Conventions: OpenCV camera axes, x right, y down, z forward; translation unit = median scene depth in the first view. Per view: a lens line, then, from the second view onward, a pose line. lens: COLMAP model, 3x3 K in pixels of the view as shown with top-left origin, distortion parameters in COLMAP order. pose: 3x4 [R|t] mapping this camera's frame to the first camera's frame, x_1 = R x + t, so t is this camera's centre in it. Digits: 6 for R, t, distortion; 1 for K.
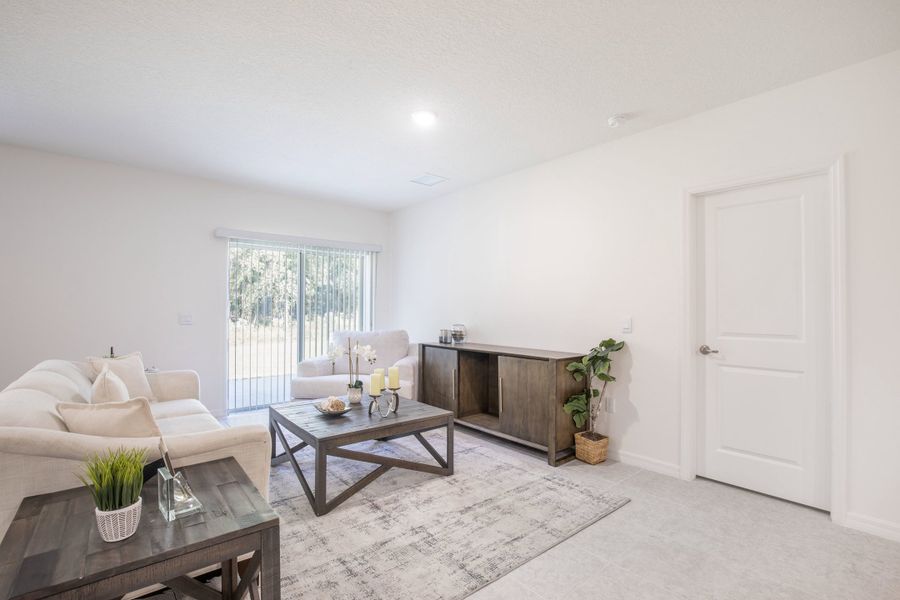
lens RADIAL K [[409.2, 0, 444.5], [0, 409.2, 305.3], [0, 0, 1]] dist [-0.028187, 0.003241]
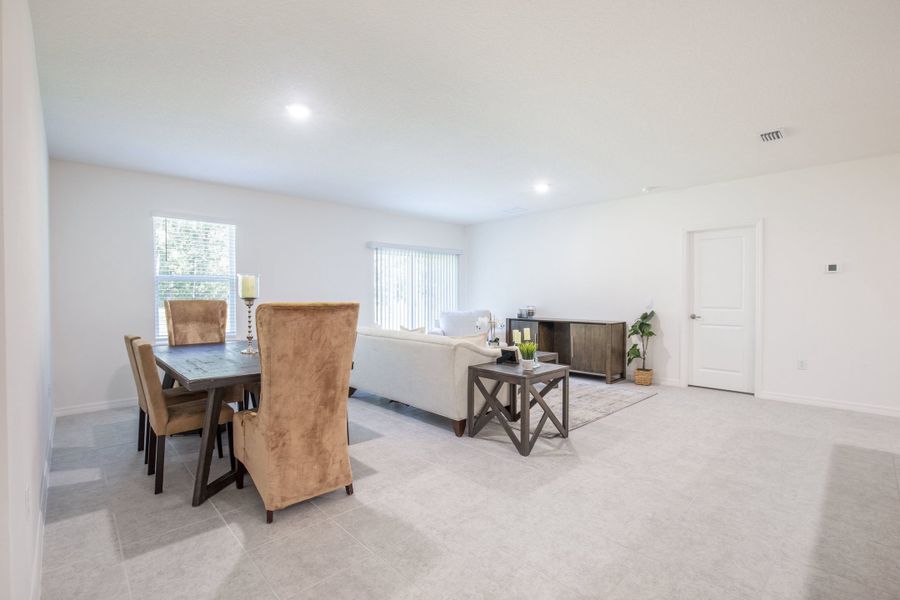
lens RADIAL K [[409.2, 0, 446.3], [0, 409.2, 303.4], [0, 0, 1]] dist [-0.028187, 0.003241]
pose [[0.997629, -0.008706, 0.068261, -0.583519], [0.006708, 0.999544, 0.029445, -0.011363], [-0.068486, -0.028917, 0.997233, -0.735990]]
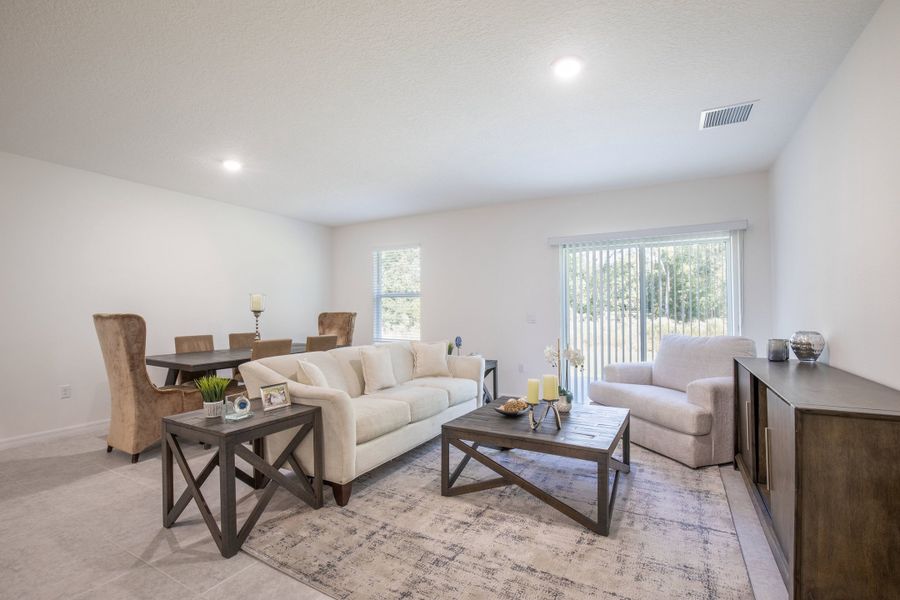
lens RADIAL K [[409.2, 0, 455.2], [0, 409.2, 301.8], [0, 0, 1]] dist [-0.028187, 0.003241]
pose [[0.379118, -0.027027, -0.924954, 0.582756], [0.014326, 0.999625, -0.023337, 0.015505], [0.925238, -0.004404, 0.379363, 0.482764]]
